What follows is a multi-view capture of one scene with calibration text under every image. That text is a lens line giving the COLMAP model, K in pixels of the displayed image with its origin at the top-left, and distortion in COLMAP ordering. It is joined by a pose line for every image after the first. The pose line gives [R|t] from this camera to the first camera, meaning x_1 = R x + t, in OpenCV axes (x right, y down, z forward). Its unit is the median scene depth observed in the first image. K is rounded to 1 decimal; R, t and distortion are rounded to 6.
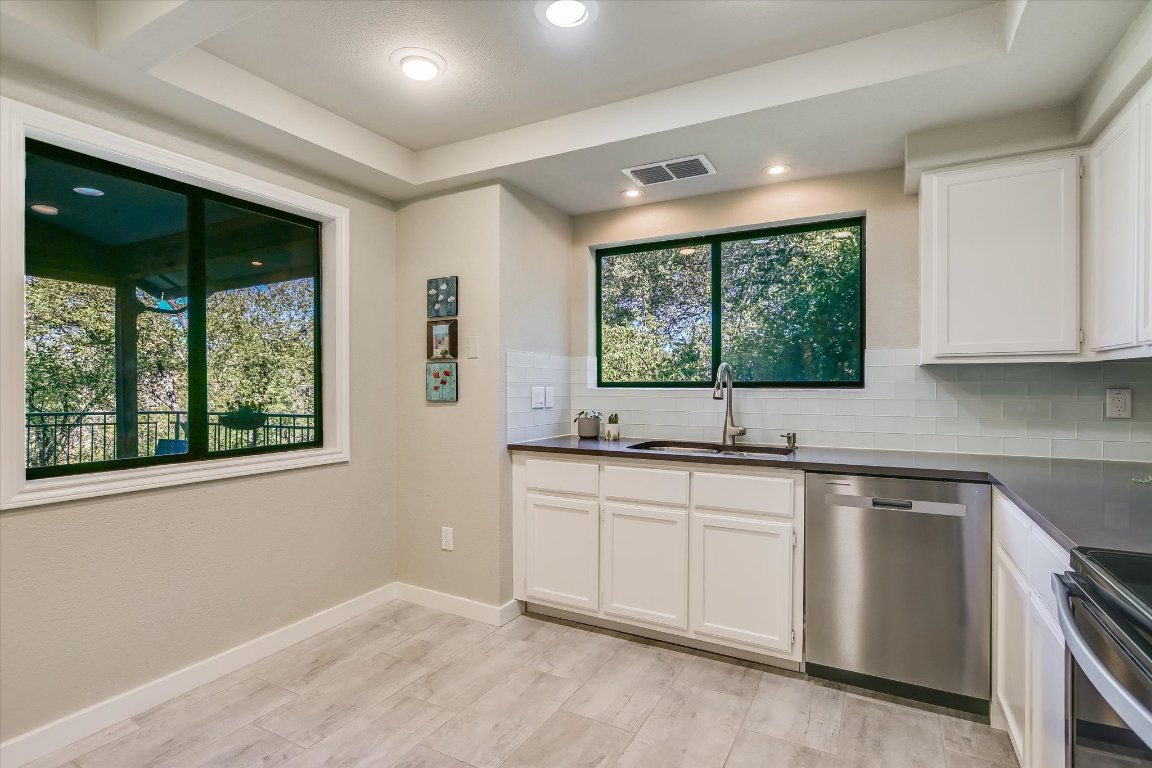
lens RADIAL K [[556.1, 0, 601.0], [0, 556.1, 385.3], [0, 0, 1]] dist [-0.003373, -0.000210]
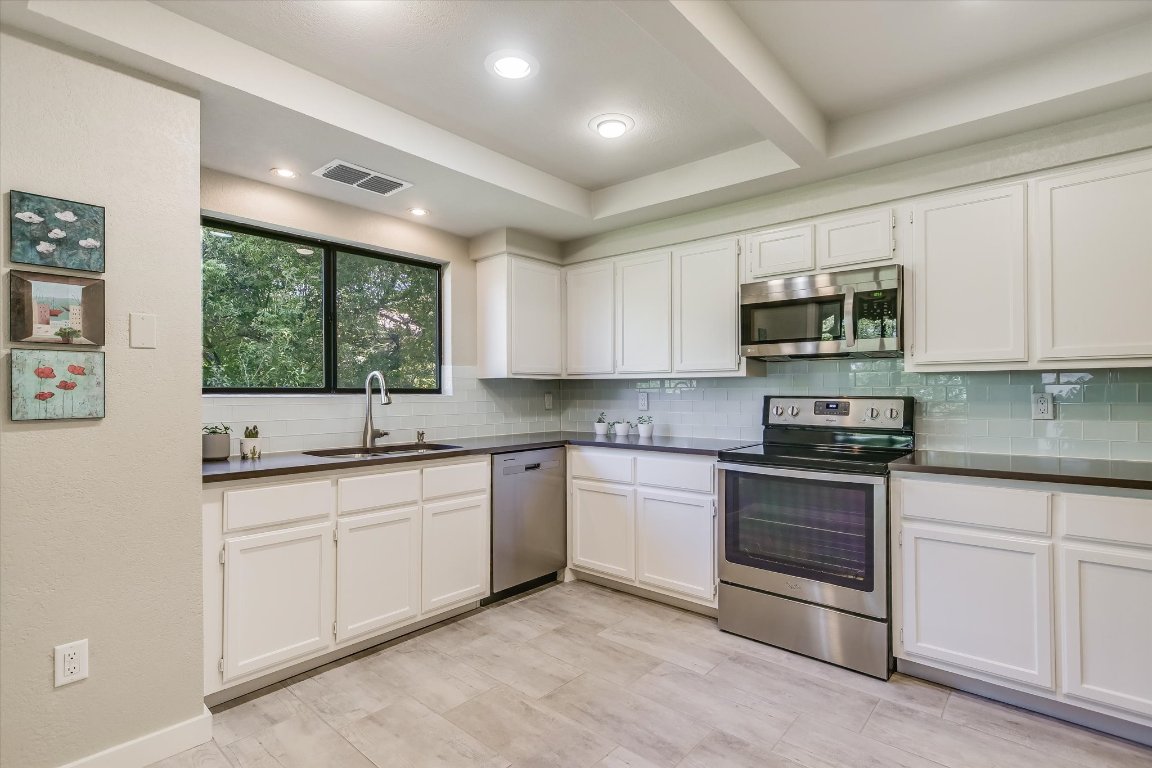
lens RADIAL K [[551.0, 0, 544.2], [0, 551.0, 386.0], [0, 0, 1]] dist [0.003390, 0.000481]
pose [[0.273911, 0.011241, 0.961689, -0.733946], [0.005786, 0.999894, -0.013335, 0.005345], [-0.961738, 0.009217, 0.273817, 0.407637]]
